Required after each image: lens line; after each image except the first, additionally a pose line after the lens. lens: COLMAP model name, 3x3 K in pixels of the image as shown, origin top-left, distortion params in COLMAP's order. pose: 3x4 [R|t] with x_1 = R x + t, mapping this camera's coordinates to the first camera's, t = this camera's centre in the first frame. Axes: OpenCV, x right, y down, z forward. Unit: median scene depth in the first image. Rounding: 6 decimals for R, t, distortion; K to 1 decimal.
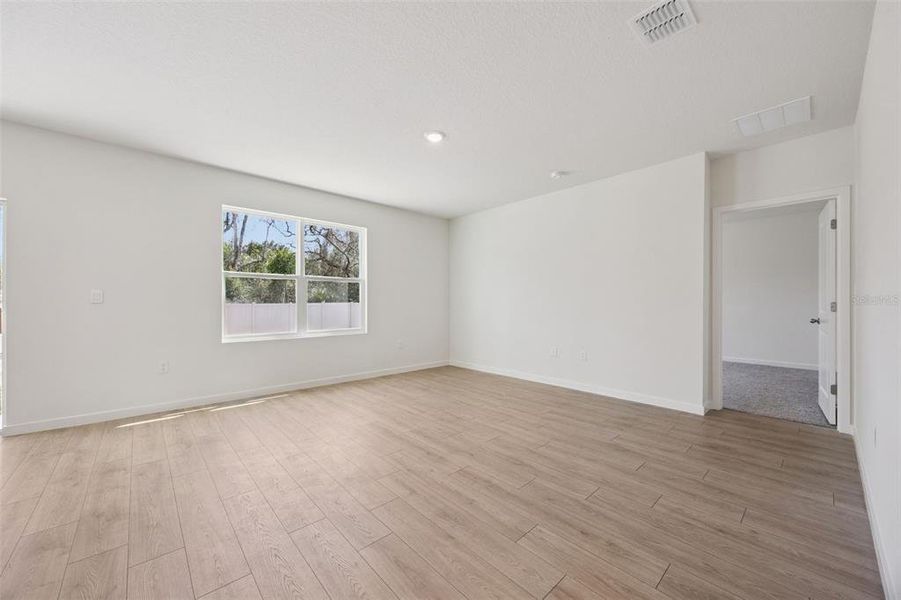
lens RADIAL K [[341.8, 0, 450.3], [0, 341.8, 303.9], [0, 0, 1]] dist [0.001001, 0.000089]
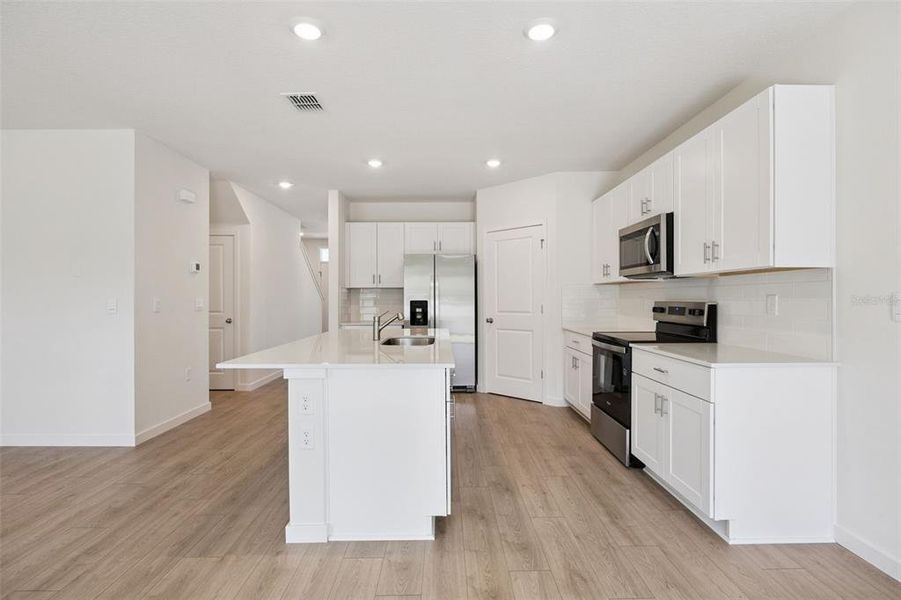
lens RADIAL K [[431.1, 0, 449.3], [0, 431.1, 300.9], [0, 0, 1]] dist [-0.008132, -0.000445]
pose [[-0.744582, -0.002806, 0.667525, -0.991658], [0.002019, 0.999977, 0.006456, -0.031663], [-0.667527, 0.006155, -0.744560, 0.447288]]
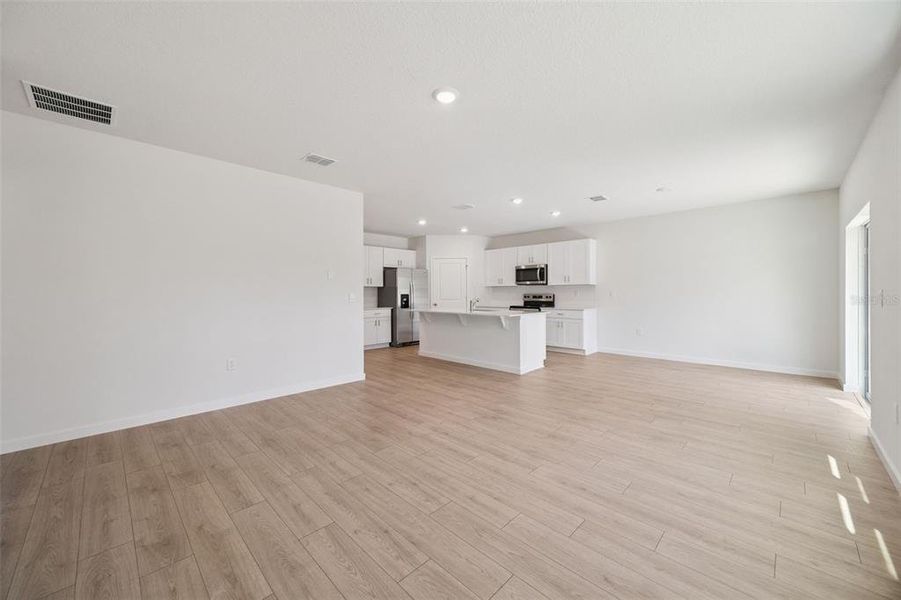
lens RADIAL K [[344.0, 0, 449.3], [0, 344.0, 293.2], [0, 0, 1]] dist [0.006978, 0.000037]
pose [[-0.998741, 0.004083, -0.049996, -0.012161], [0.003968, 0.999989, 0.002396, -0.033401], [0.050006, 0.002194, -0.998747, 1.620290]]
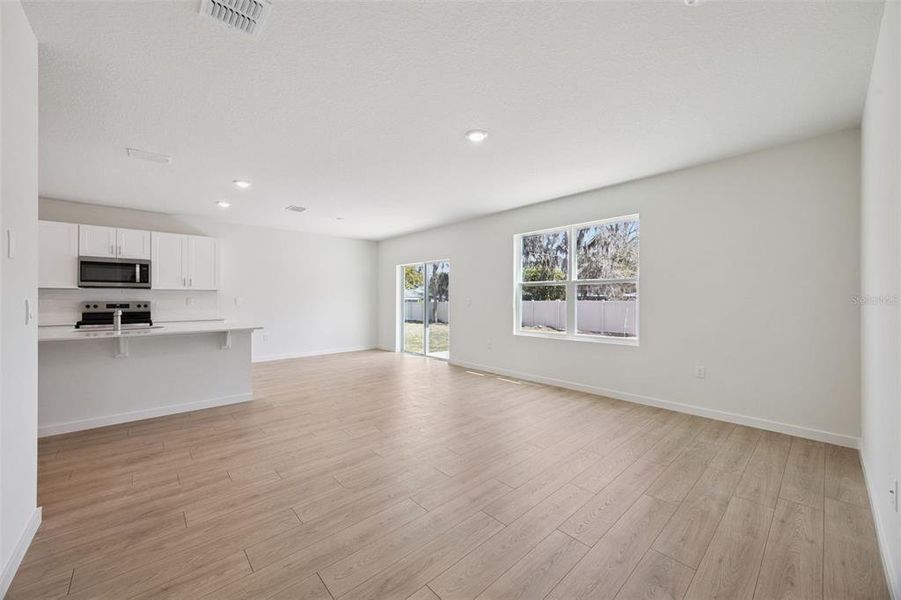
lens RADIAL K [[340.2, 0, 449.6], [0, 340.2, 298.8], [0, 0, 1]] dist [0.000542, -0.000126]
pose [[-0.006197, -0.001348, -0.999980, 0.806853], [-0.001218, 0.999998, -0.001340, -0.032795], [0.999980, 0.001210, -0.006198, 0.843798]]
